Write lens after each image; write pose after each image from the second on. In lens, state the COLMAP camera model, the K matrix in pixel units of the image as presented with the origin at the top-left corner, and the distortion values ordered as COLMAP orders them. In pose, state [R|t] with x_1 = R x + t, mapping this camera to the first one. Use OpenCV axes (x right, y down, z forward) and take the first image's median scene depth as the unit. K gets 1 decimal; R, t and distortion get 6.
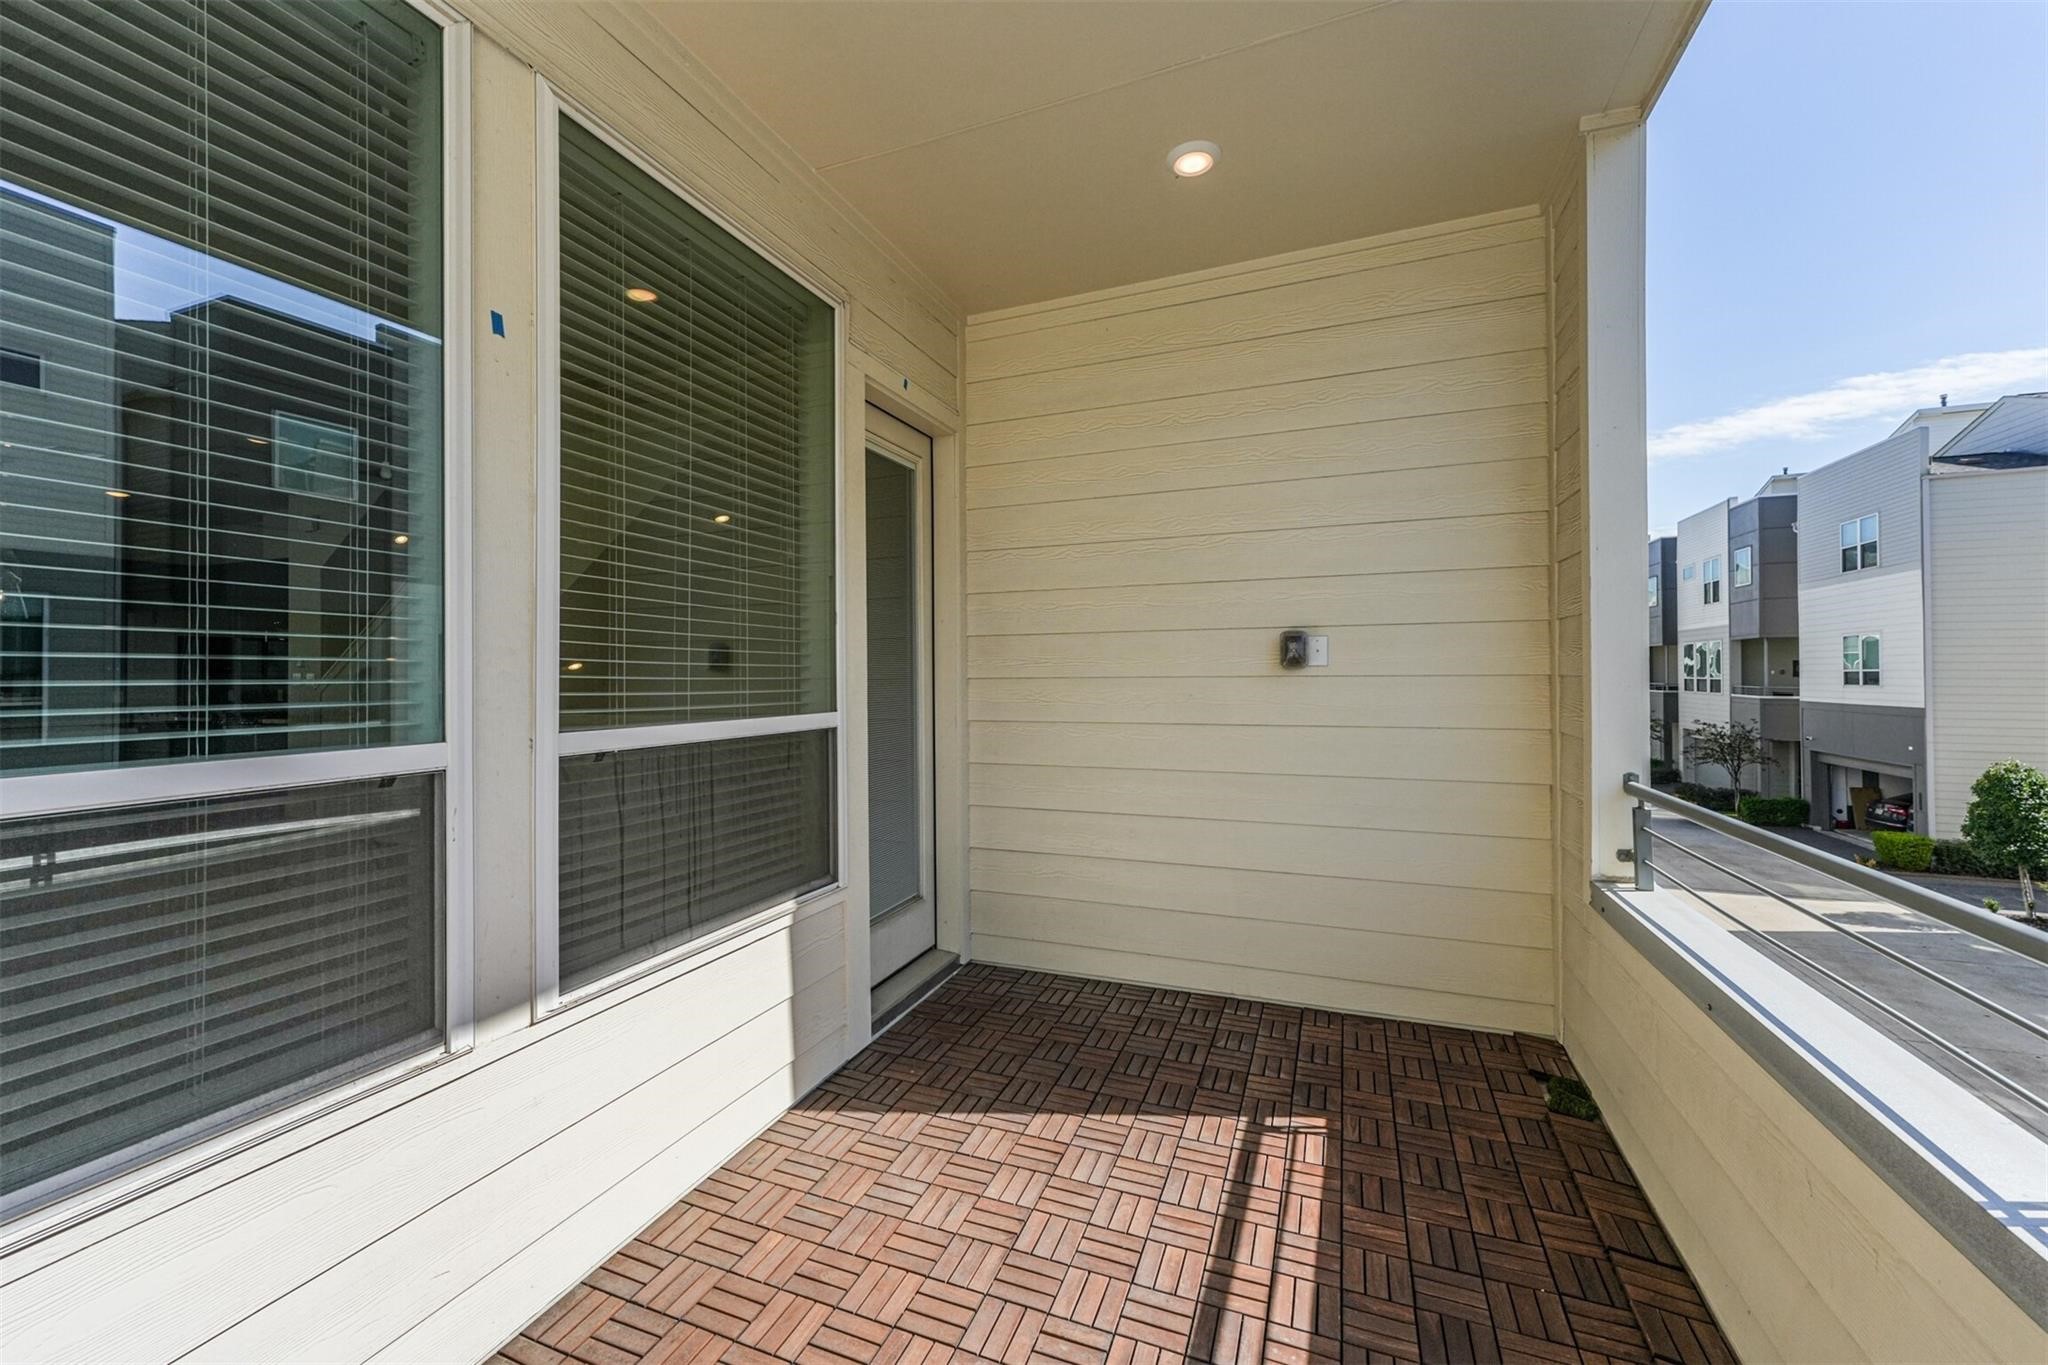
lens RADIAL K [[807.4, 0, 1026.0], [0, 807.4, 672.0], [0, 0, 1]] dist [0.011805, 0.000533]
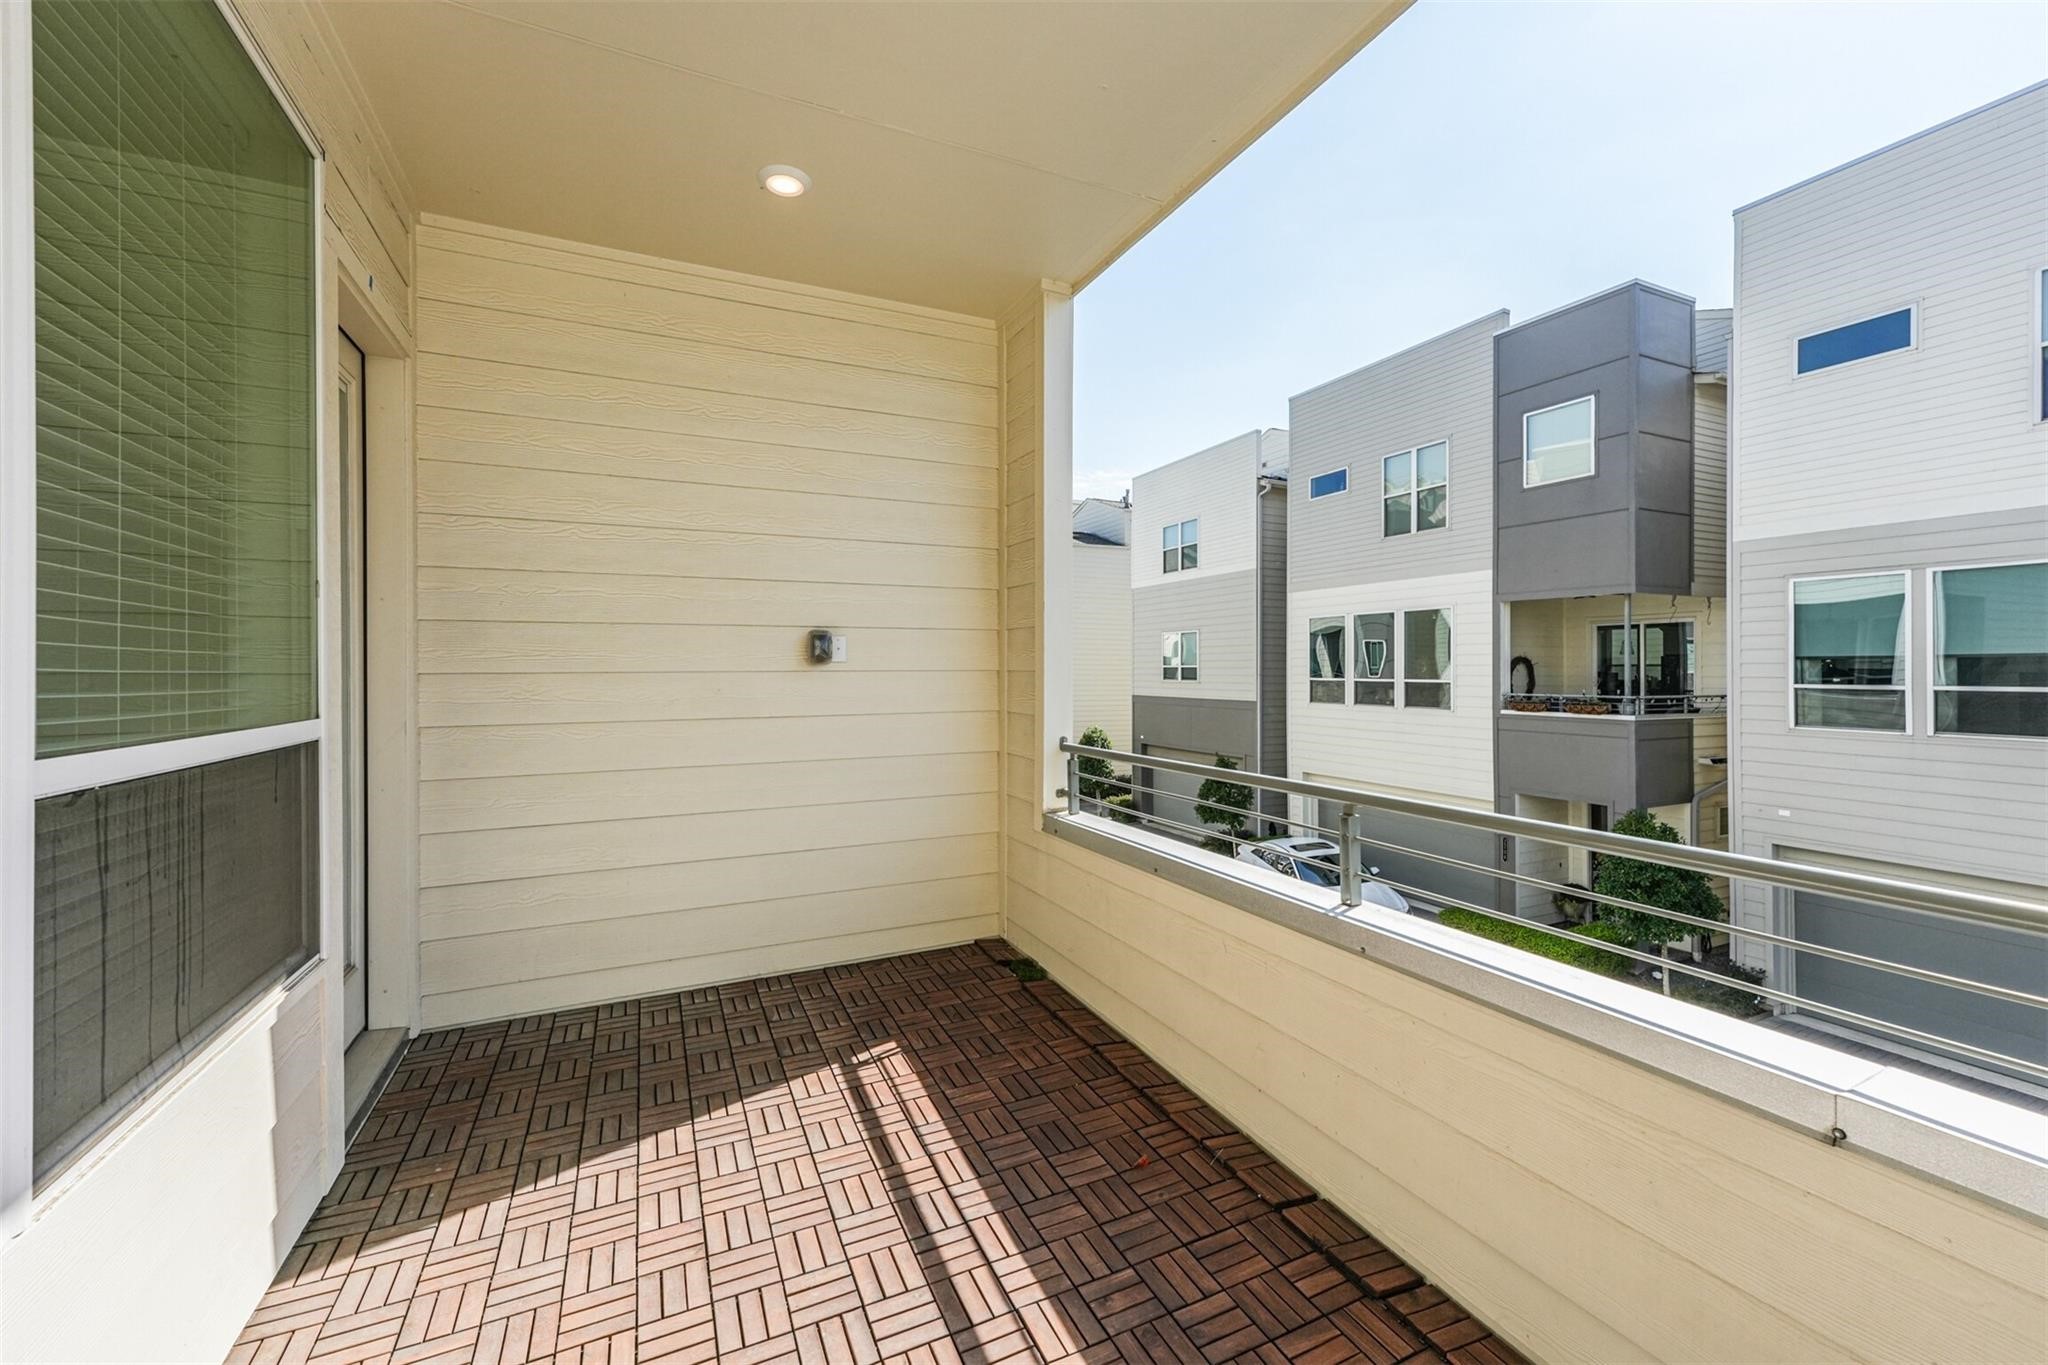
lens RADIAL K [[807.4, 0, 1022.6], [0, 807.4, 676.0], [0, 0, 1]] dist [0.011805, 0.000533]
pose [[0.690864, -0.002510, 0.722981, -0.361426], [-0.002736, 0.999978, 0.006087, 0.005483], [-0.722980, -0.006184, 0.690842, 0.044677]]
